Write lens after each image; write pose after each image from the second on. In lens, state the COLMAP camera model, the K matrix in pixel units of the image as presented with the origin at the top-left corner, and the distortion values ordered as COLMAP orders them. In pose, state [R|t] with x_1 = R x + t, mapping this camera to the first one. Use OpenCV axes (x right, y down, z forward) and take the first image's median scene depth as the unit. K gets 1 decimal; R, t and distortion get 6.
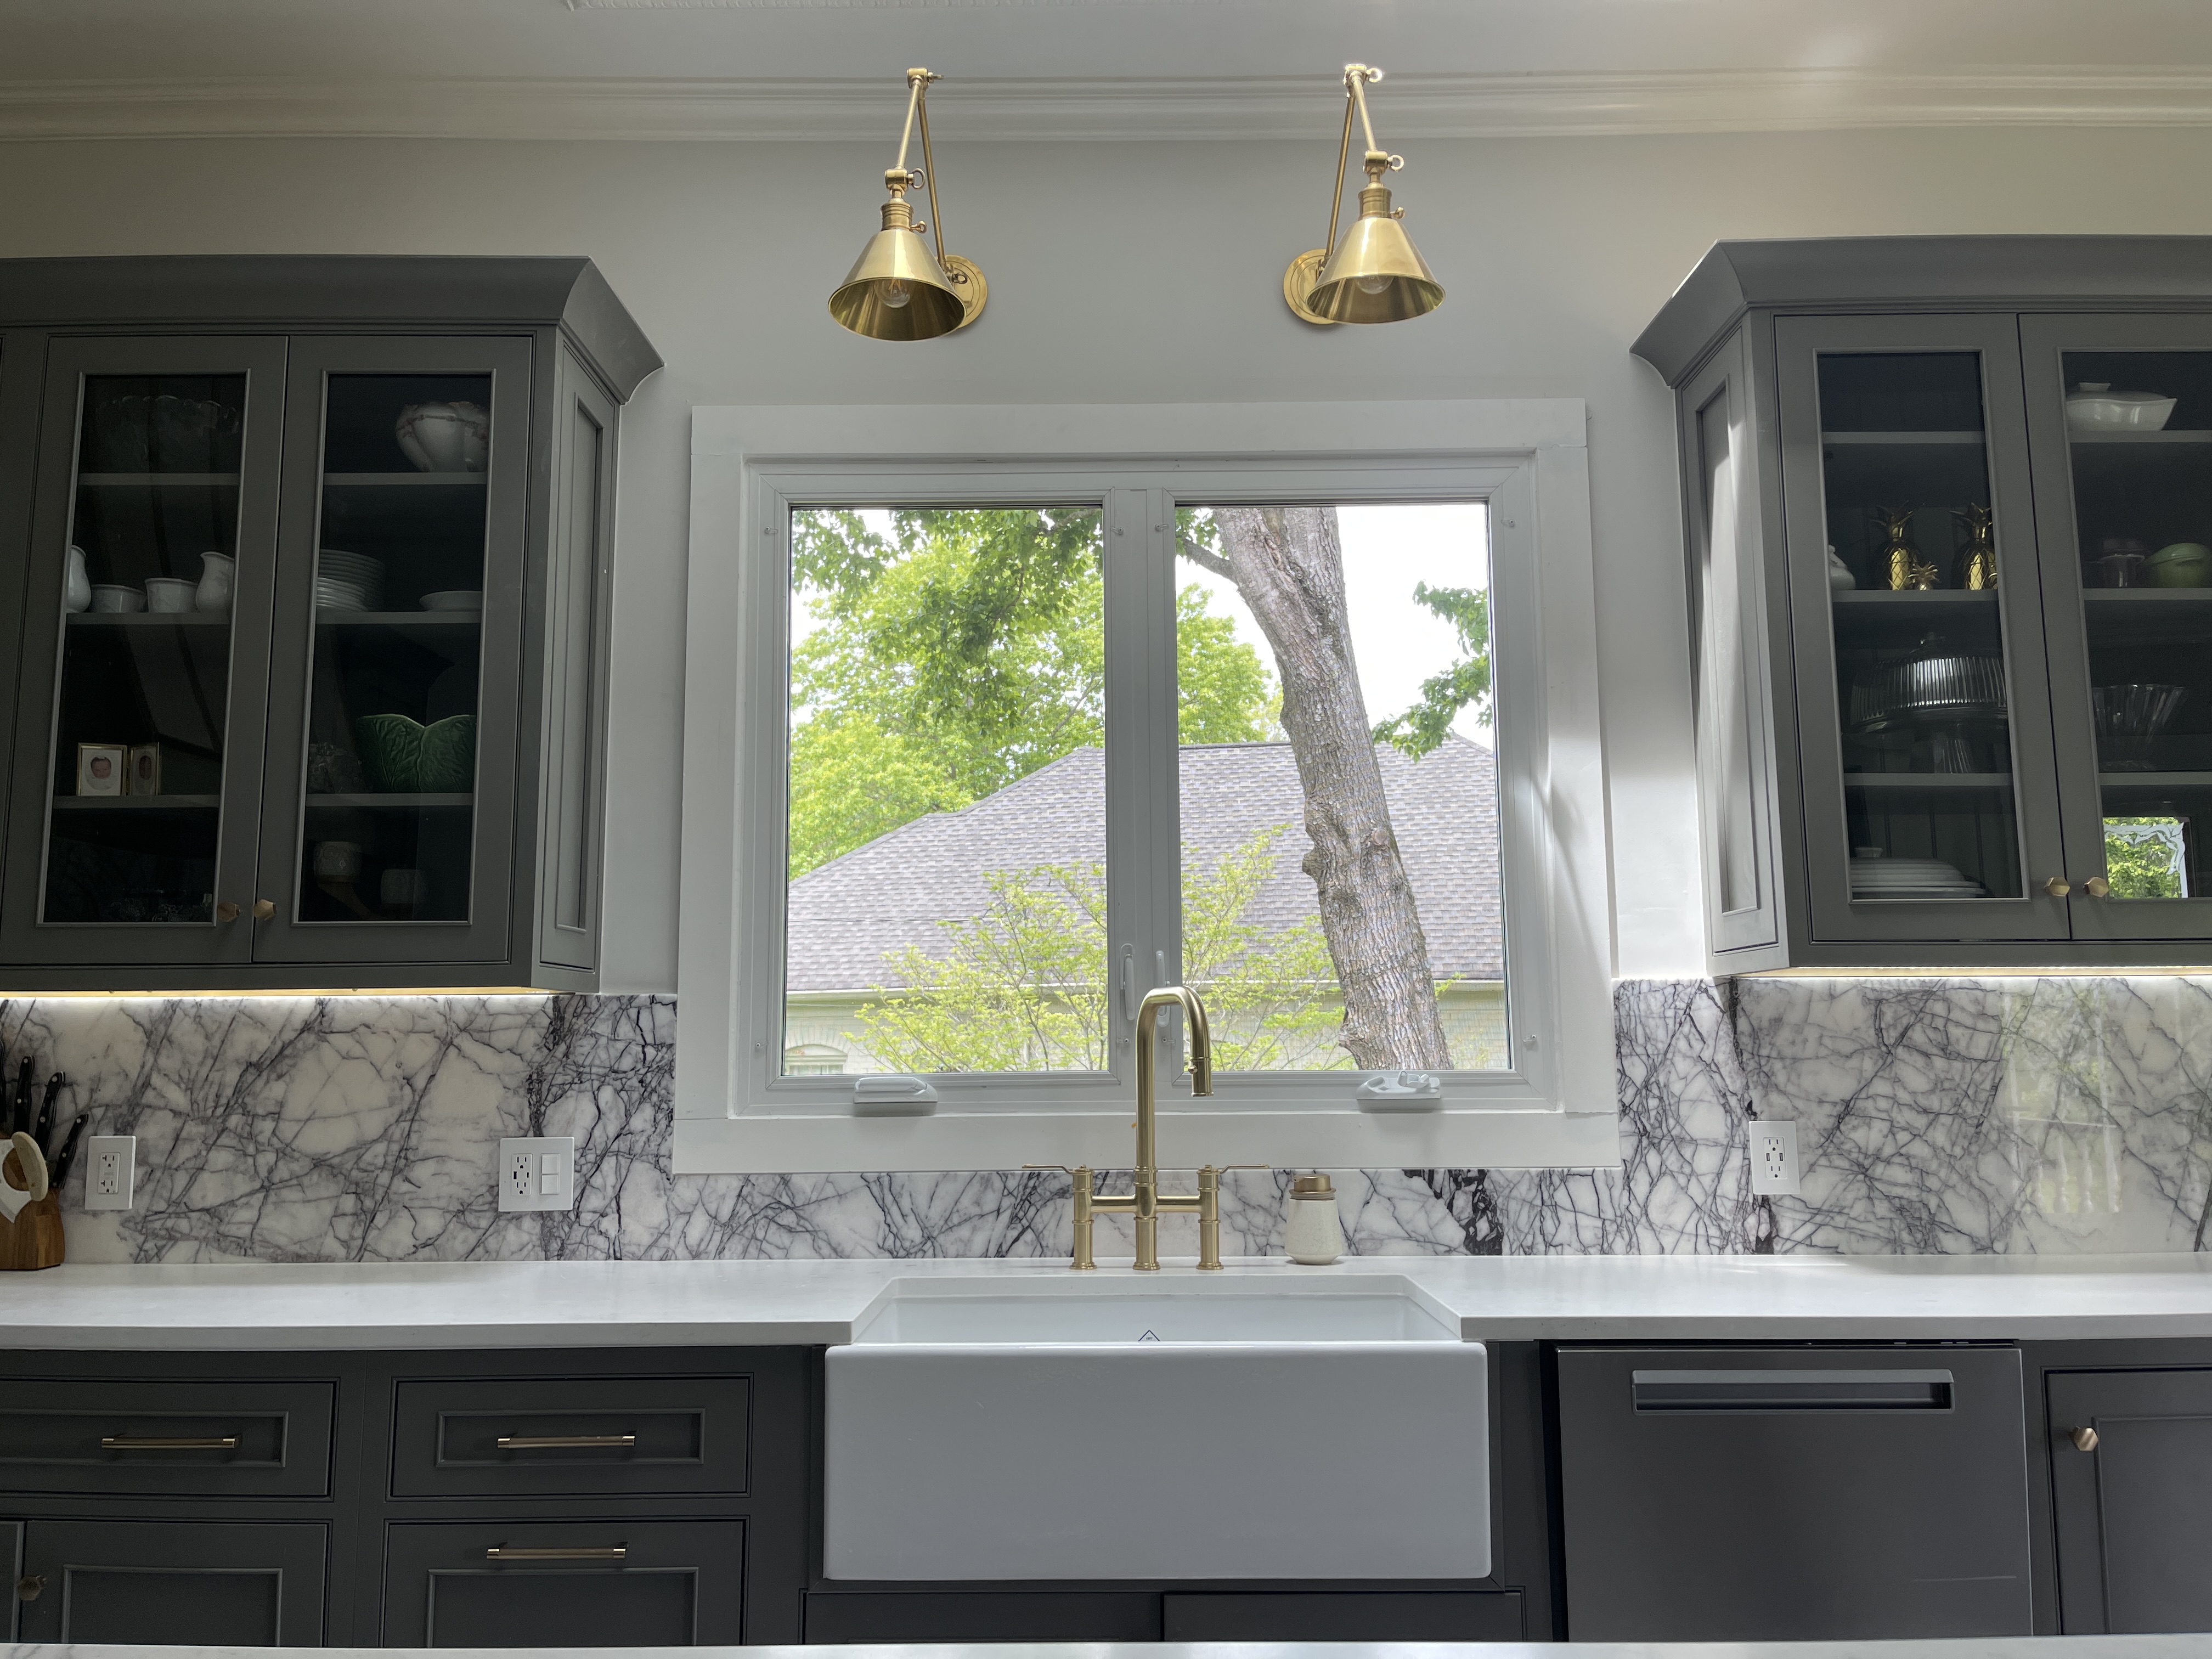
lens RADIAL K [[1672.3, 0, 1108.1], [0, 1672.3, 831.0], [0, 0, 1]] dist [0.071557, -0.093473]
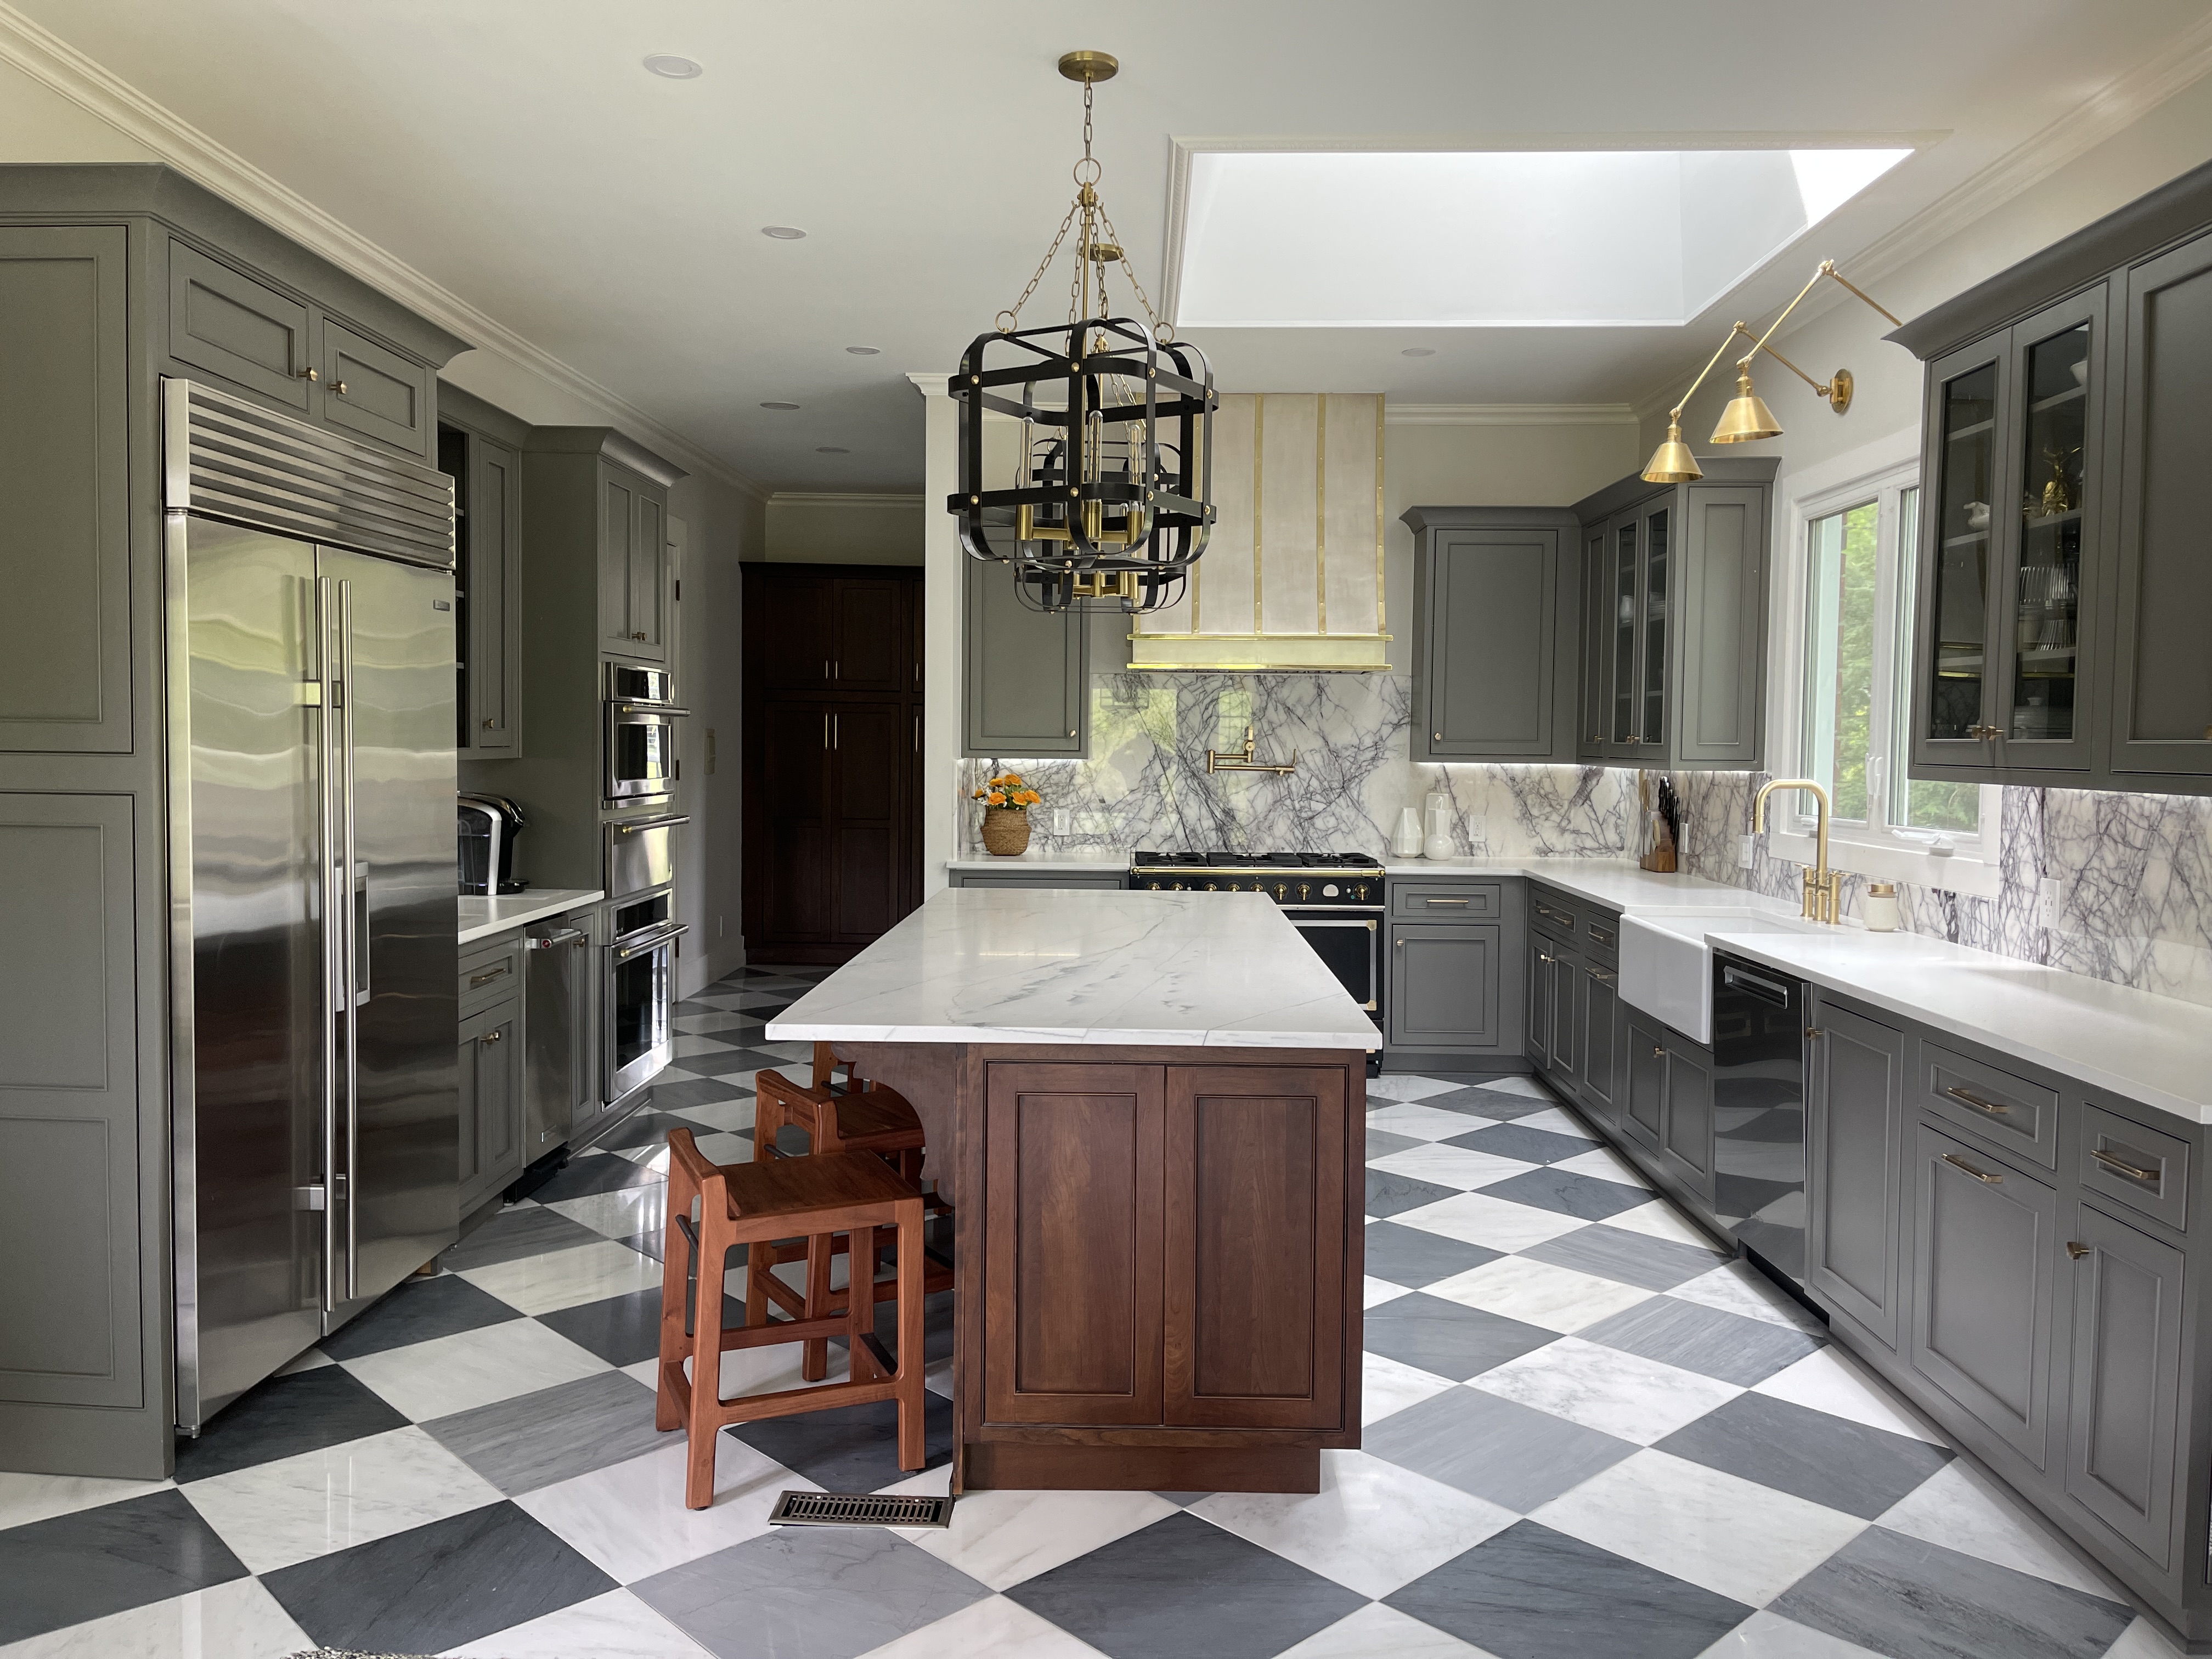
lens RADIAL K [[1672.3, 0, 1105.9], [0, 1672.3, 821.3], [0, 0, 1]] dist [0.071557, -0.093473]
pose [[-0.014949, 0.057167, -0.998253, 1.893678], [0.119493, 0.991312, 0.054980, -0.059612], [0.992723, -0.118462, -0.021650, 0.215908]]
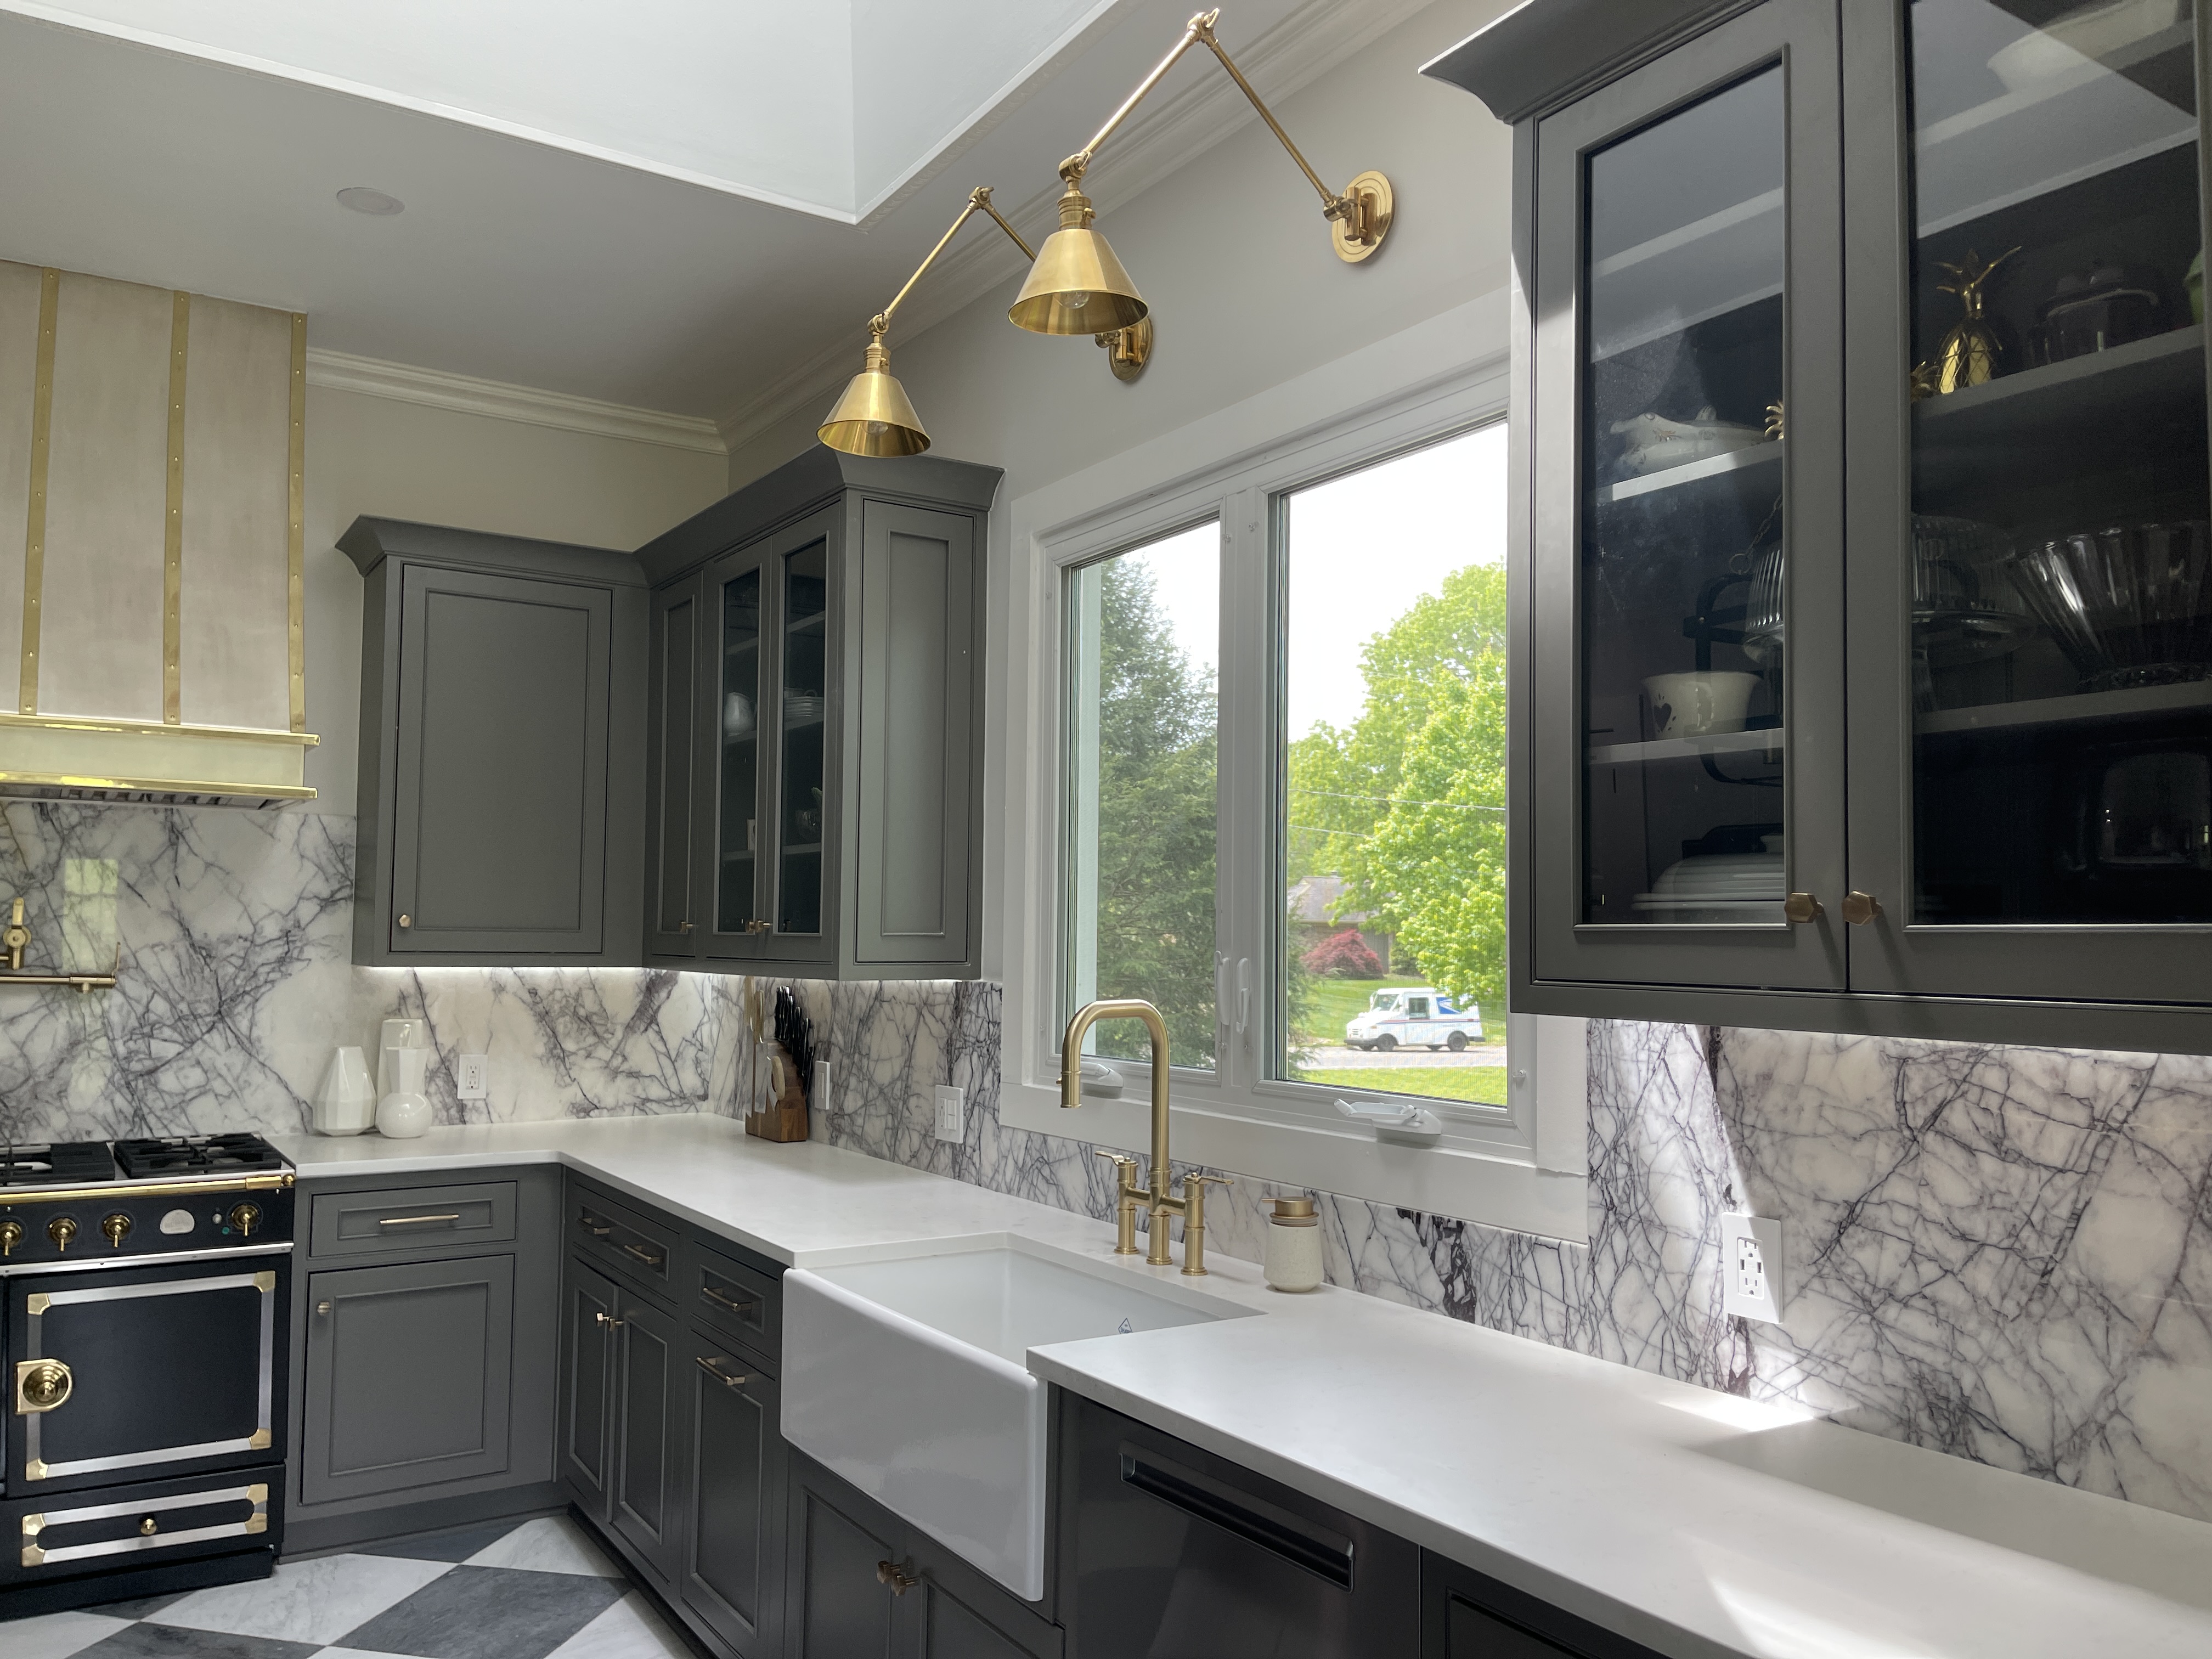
lens RADIAL K [[1672.3, 0, 1104.0], [0, 1672.3, 855.6], [0, 0, 1]] dist [0.071557, -0.093473]
pose [[0.546020, -0.028107, -0.837301, 0.850383], [0.092597, 0.995338, 0.026973, -0.025420], [0.832639, -0.092259, 0.546077, 0.394952]]
